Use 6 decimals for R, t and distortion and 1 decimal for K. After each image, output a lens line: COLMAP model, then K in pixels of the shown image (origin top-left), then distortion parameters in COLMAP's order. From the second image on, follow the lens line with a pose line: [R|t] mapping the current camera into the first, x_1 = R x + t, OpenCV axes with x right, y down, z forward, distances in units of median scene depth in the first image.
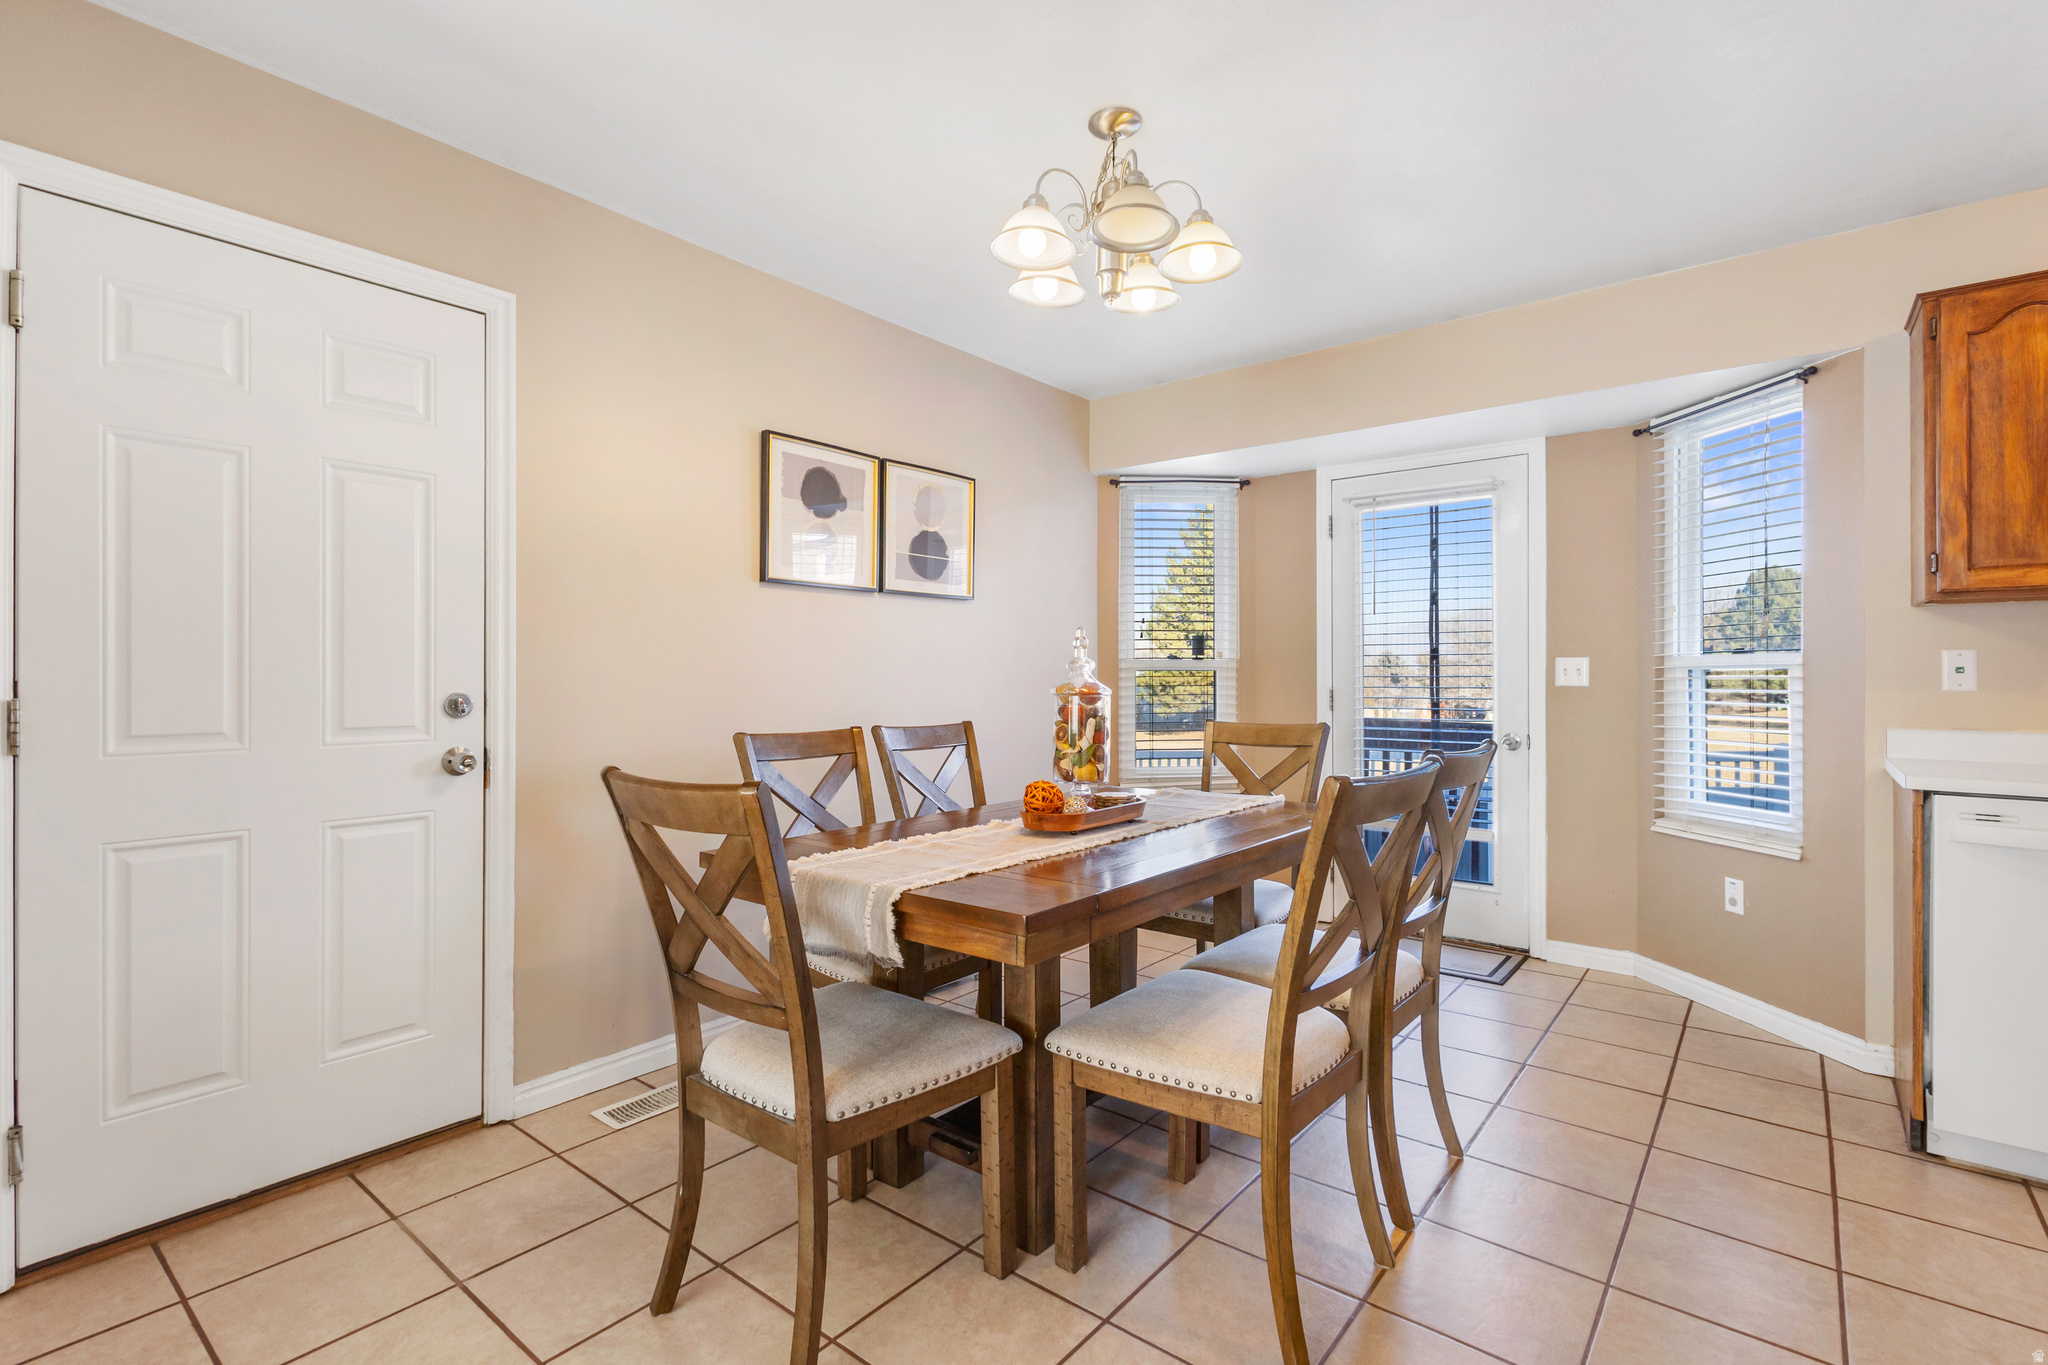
lens RADIAL K [[945.0, 0, 1024.0], [0, 945.0, 682.5], [0, 0, 1]] dist [-0.002238, -0.000180]
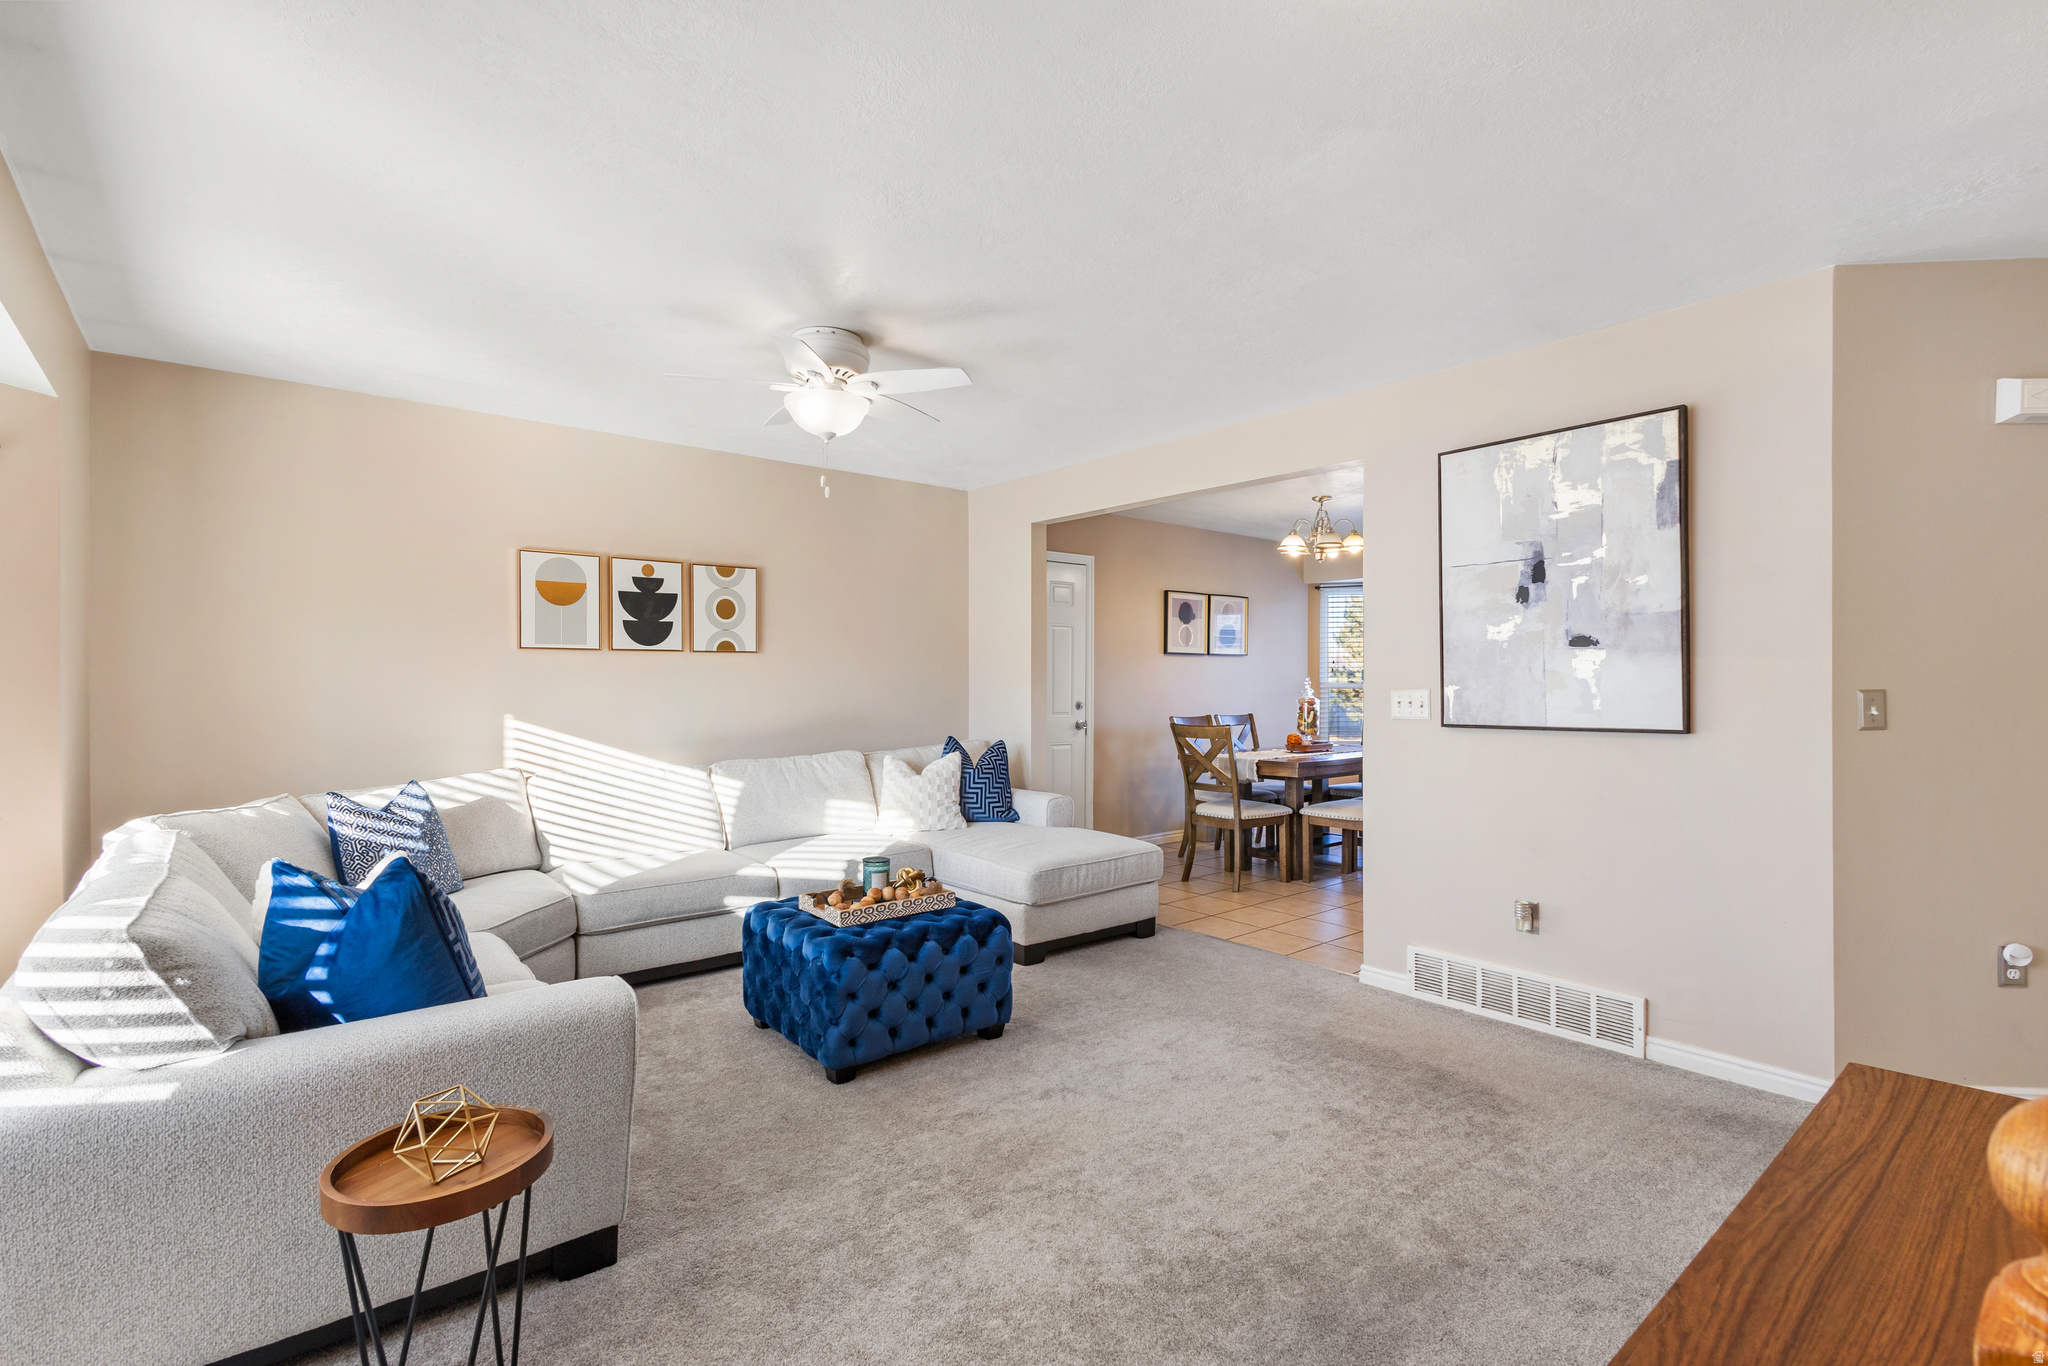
lens RADIAL K [[945.0, 0, 1024.0], [0, 945.0, 683.0], [0, 0, 1]] dist [-0.002238, -0.000180]
pose [[0.981183, 0.000337, -0.193080, -0.210328], [-0.001112, 0.999992, -0.003906, -0.029976], [0.193077, 0.004047, 0.981175, -1.763225]]
